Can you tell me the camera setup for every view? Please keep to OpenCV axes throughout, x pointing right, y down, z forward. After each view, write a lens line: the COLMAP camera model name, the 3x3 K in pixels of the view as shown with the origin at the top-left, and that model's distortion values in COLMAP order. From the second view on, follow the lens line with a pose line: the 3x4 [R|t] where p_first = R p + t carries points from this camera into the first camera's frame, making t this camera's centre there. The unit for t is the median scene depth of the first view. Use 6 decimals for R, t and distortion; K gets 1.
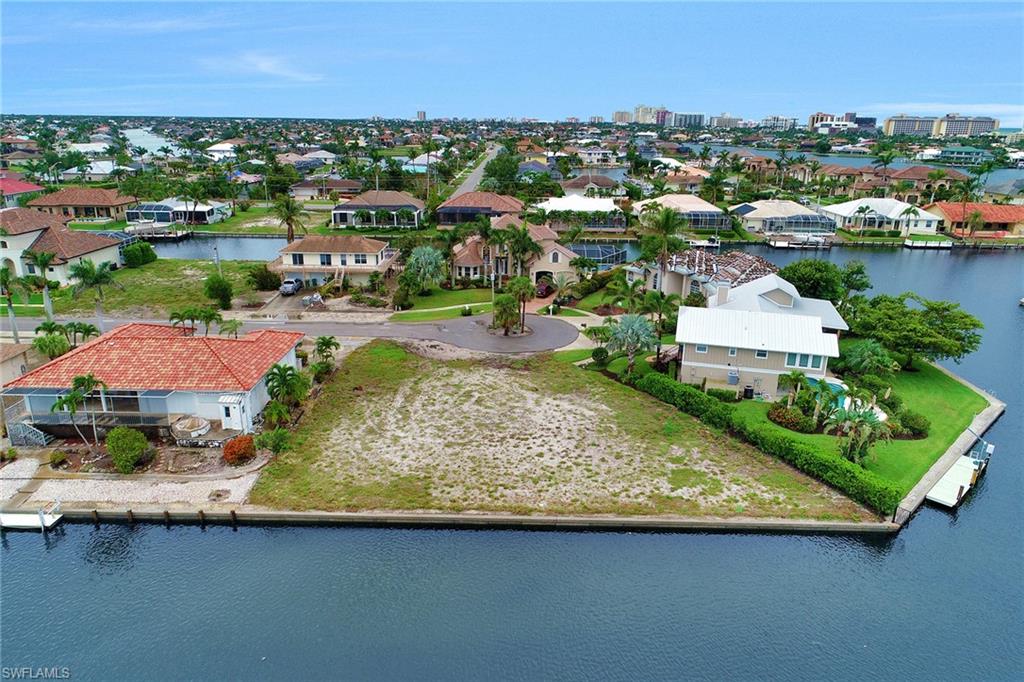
lens RADIAL K [[697.5, 0, 515.6], [0, 697.5, 341.7], [0, 0, 1]] dist [0.010138, -0.004857]
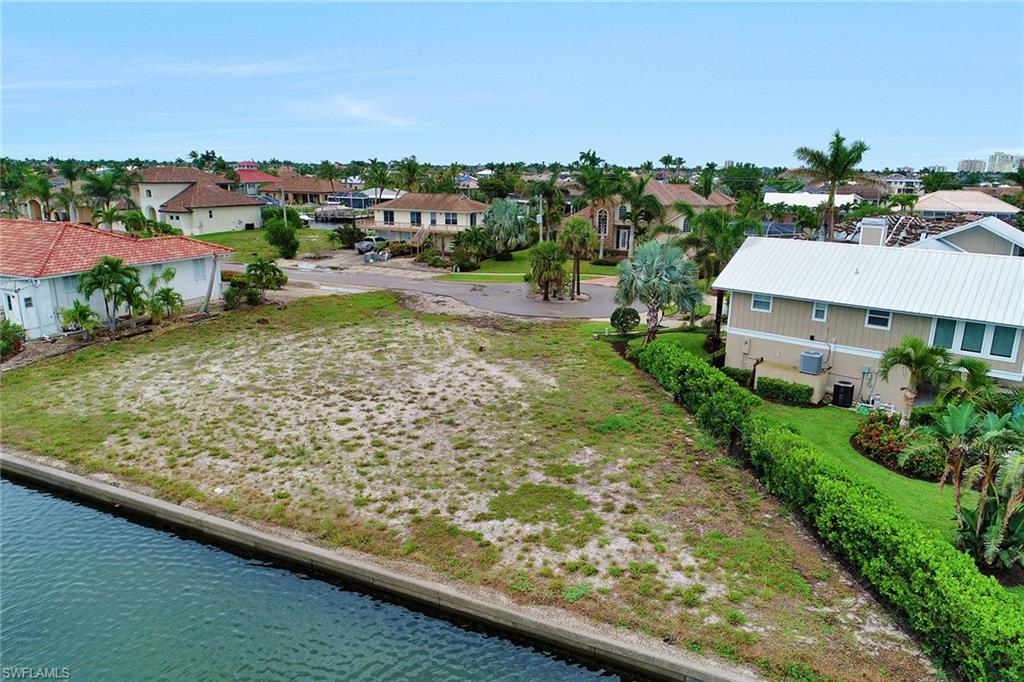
lens RADIAL K [[697.5, 0, 511.9], [0, 697.5, 349.0], [0, 0, 1]] dist [0.010138, -0.004857]
pose [[0.910675, 0.105631, -0.399390, 0.206233], [-0.129346, 0.991056, -0.032815, 0.057732], [0.392352, 0.081543, 0.916194, 0.292207]]
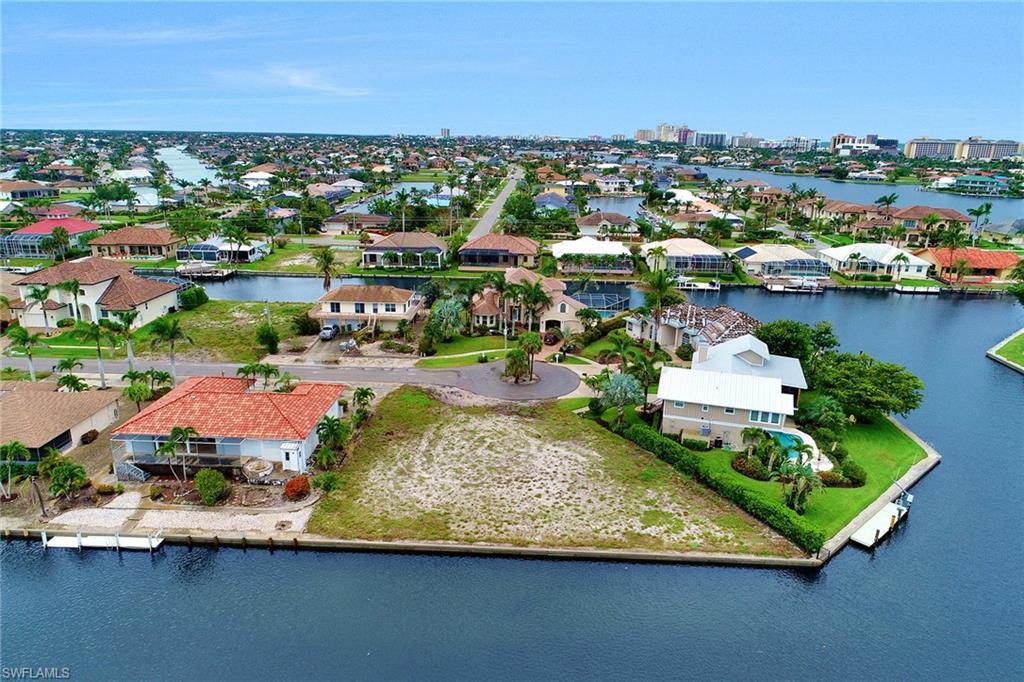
lens RADIAL K [[697.5, 0, 514.7], [0, 697.5, 340.4], [0, 0, 1]] dist [0.010138, -0.004857]
pose [[0.999458, 0.012395, -0.030488, 0.014960], [-0.013078, 0.999666, -0.022283, -0.045640], [0.030202, 0.022670, 0.999287, -0.128724]]
